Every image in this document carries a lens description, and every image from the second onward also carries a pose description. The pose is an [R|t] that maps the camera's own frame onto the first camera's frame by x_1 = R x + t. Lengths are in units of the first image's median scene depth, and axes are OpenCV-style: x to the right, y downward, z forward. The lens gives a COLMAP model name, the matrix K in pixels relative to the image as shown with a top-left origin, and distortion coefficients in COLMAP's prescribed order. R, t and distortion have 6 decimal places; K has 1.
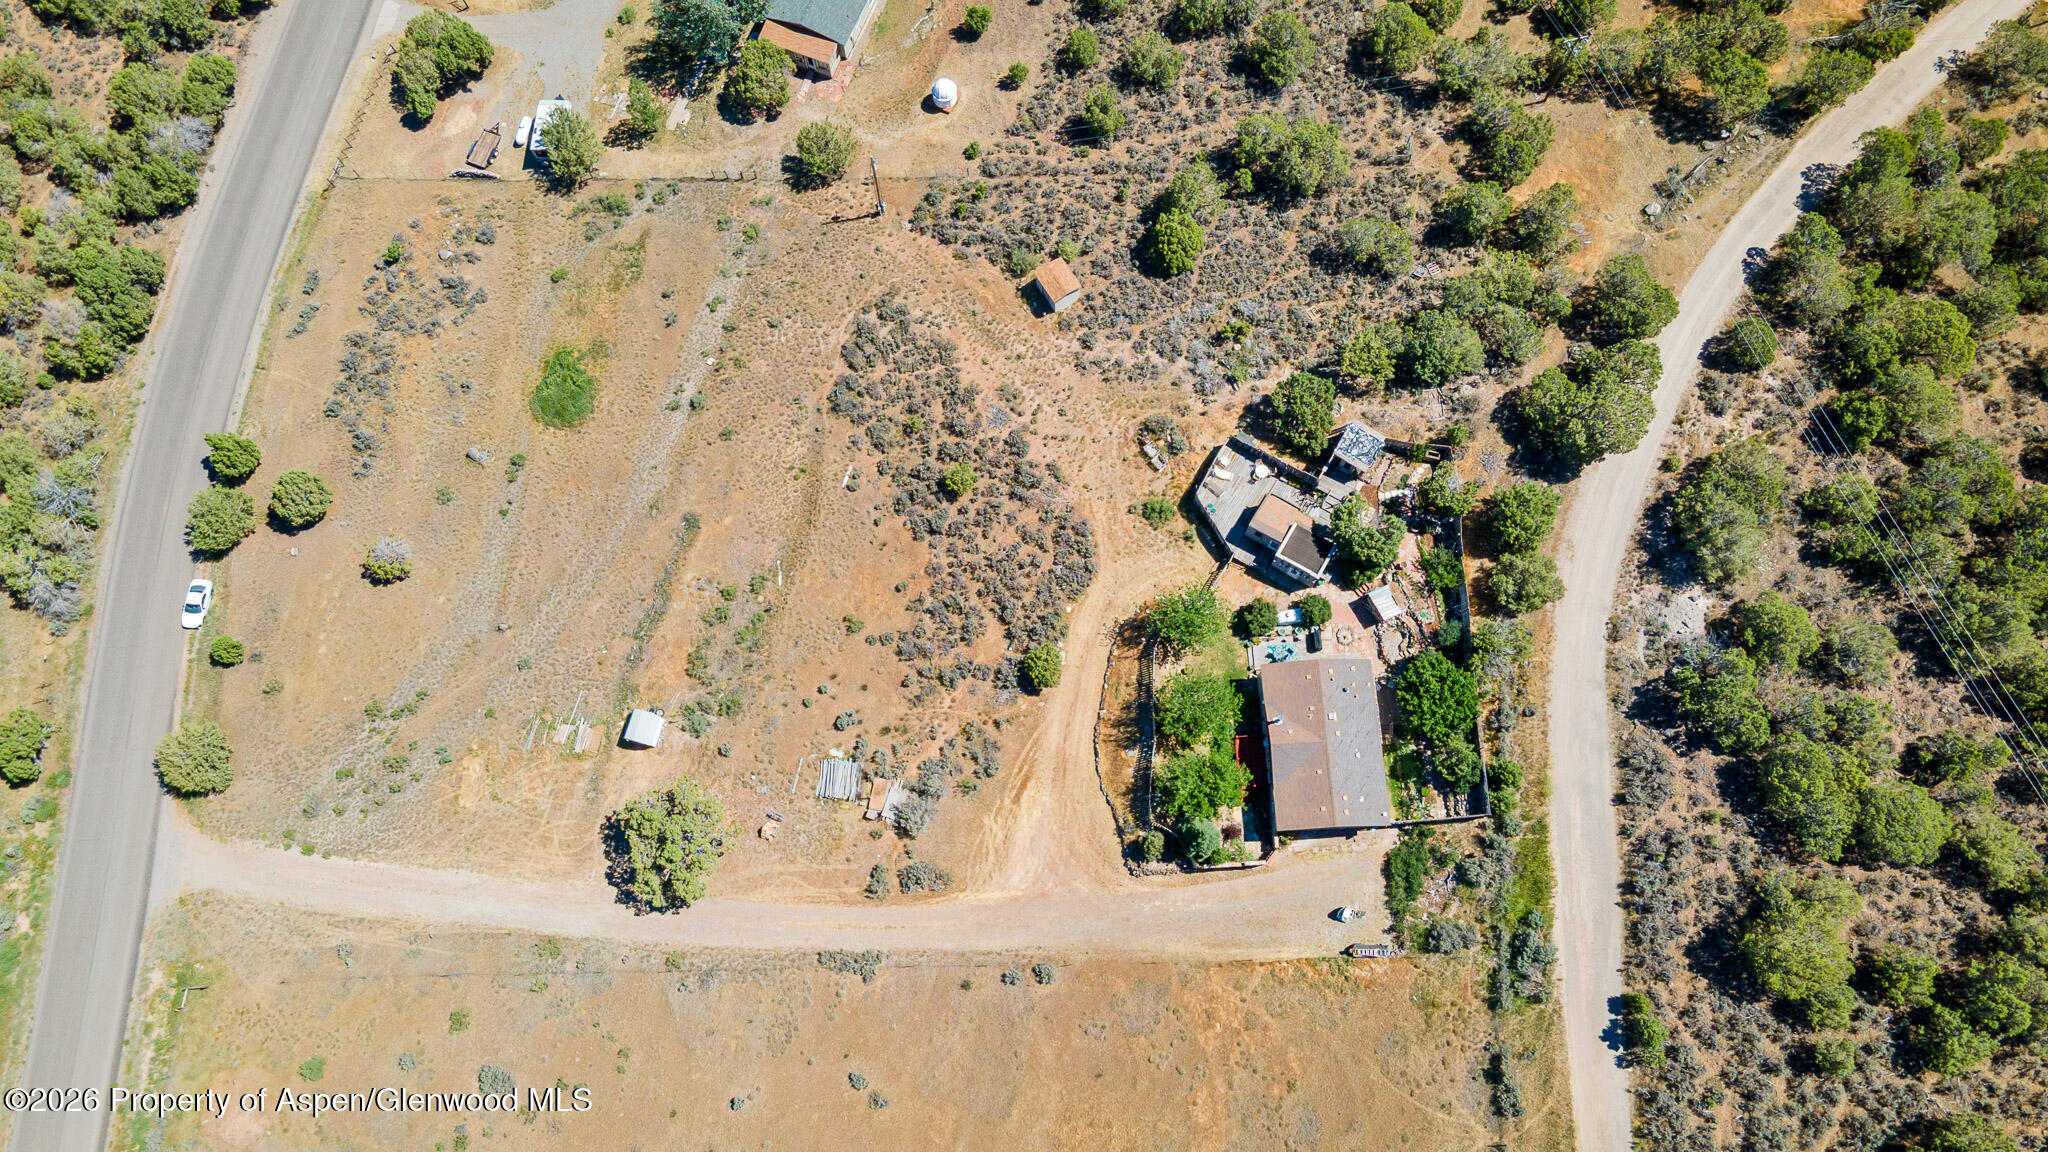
lens RADIAL K [[1488.5, 0, 1018.0], [0, 1488.5, 571.6], [0, 0, 1]] dist [0.040761, 0.010027]
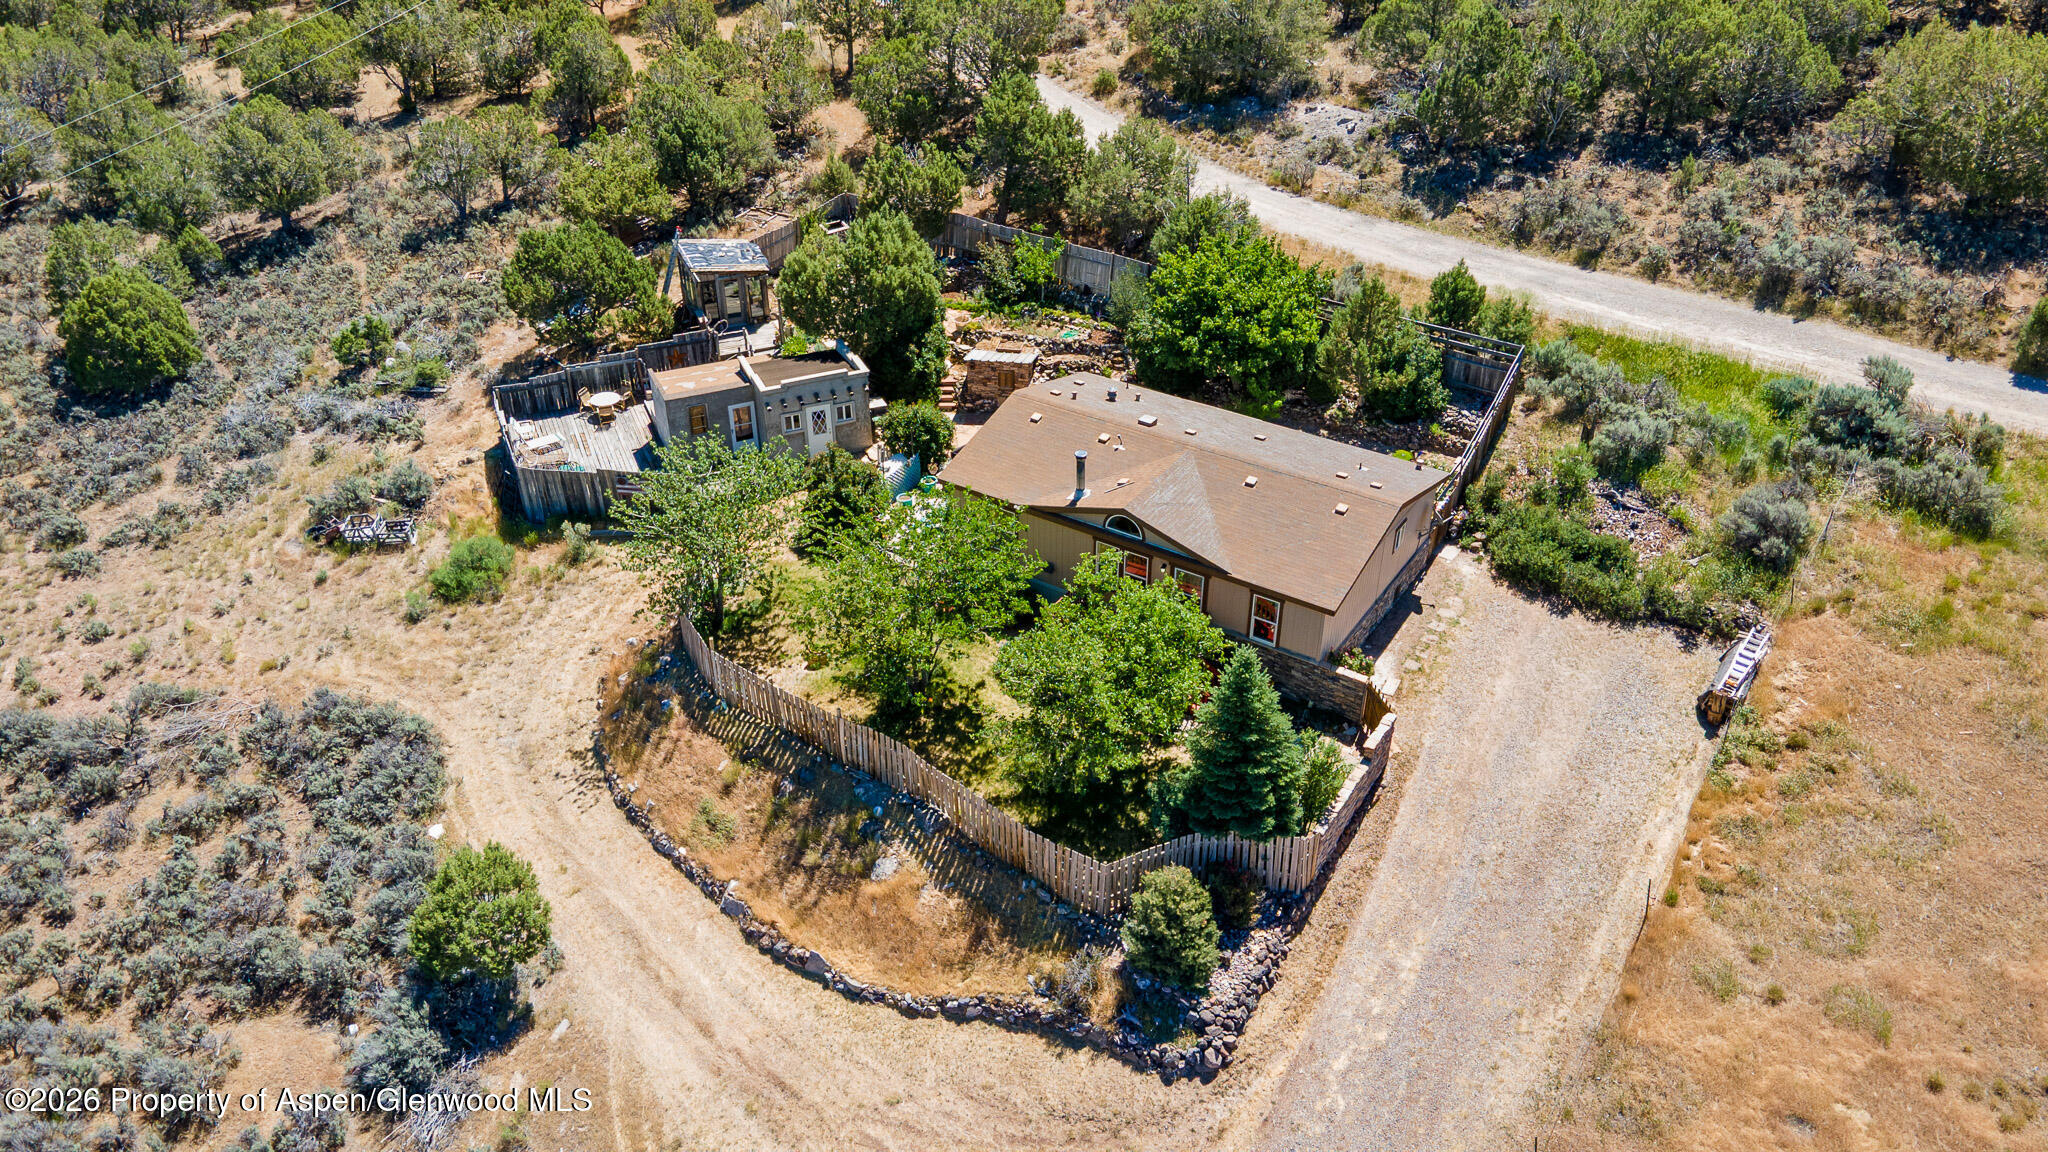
lens RADIAL K [[1488.5, 0, 1018.0], [0, 1488.5, 571.6], [0, 0, 1]] dist [0.040761, 0.010027]
pose [[0.592059, -0.432484, 0.680018, -0.092885], [0.773081, 0.543121, -0.327665, 0.206556], [-0.227622, 0.719706, 0.655905, 0.719108]]
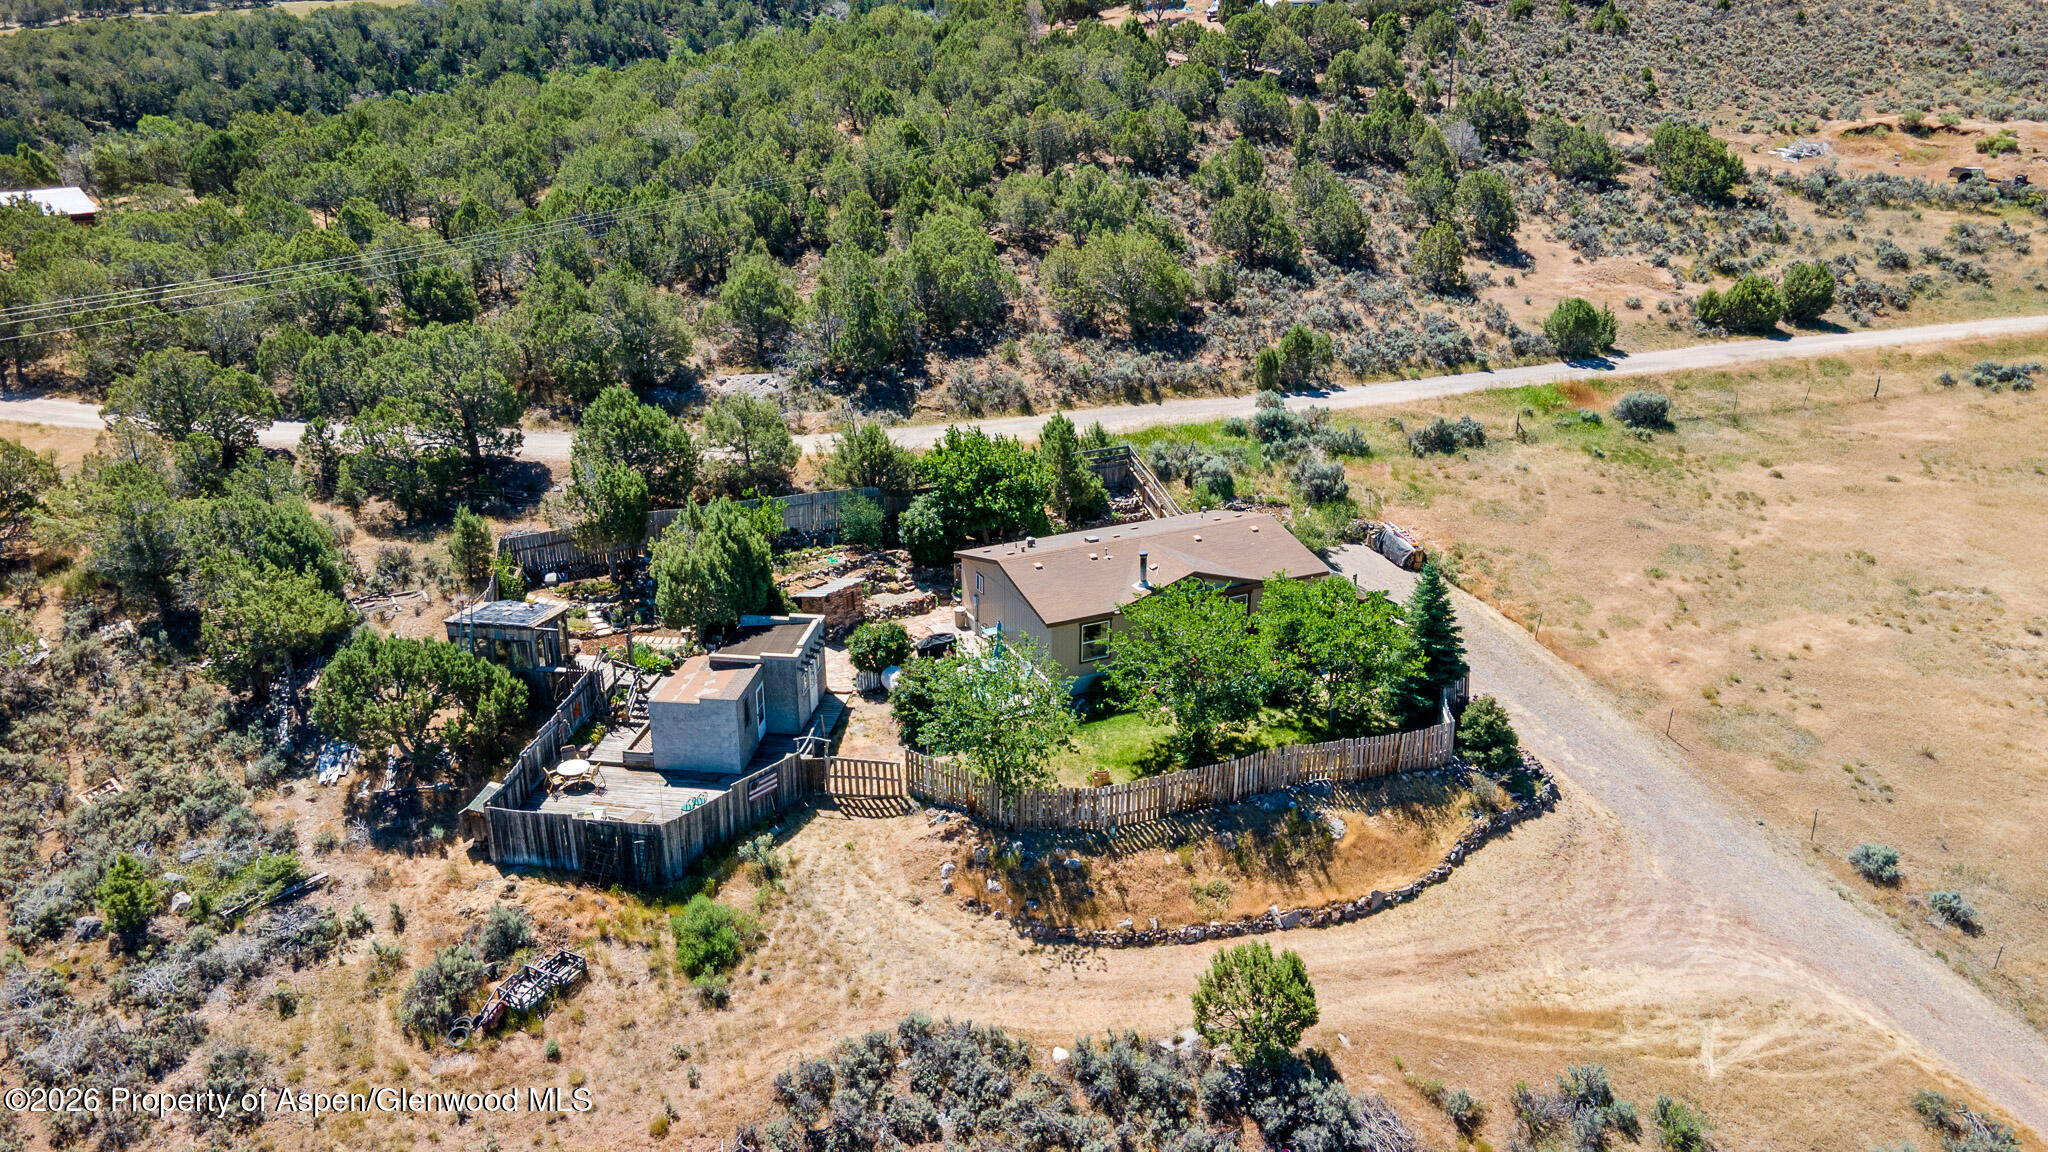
lens RADIAL K [[1488.5, 0, 1018.0], [0, 1488.5, 571.6], [0, 0, 1]] dist [0.040761, 0.010027]
pose [[-0.390191, -0.312404, 0.866115, -0.226391], [0.886432, 0.126911, 0.445120, -0.150572], [-0.248977, 0.941434, 0.227405, 0.832040]]
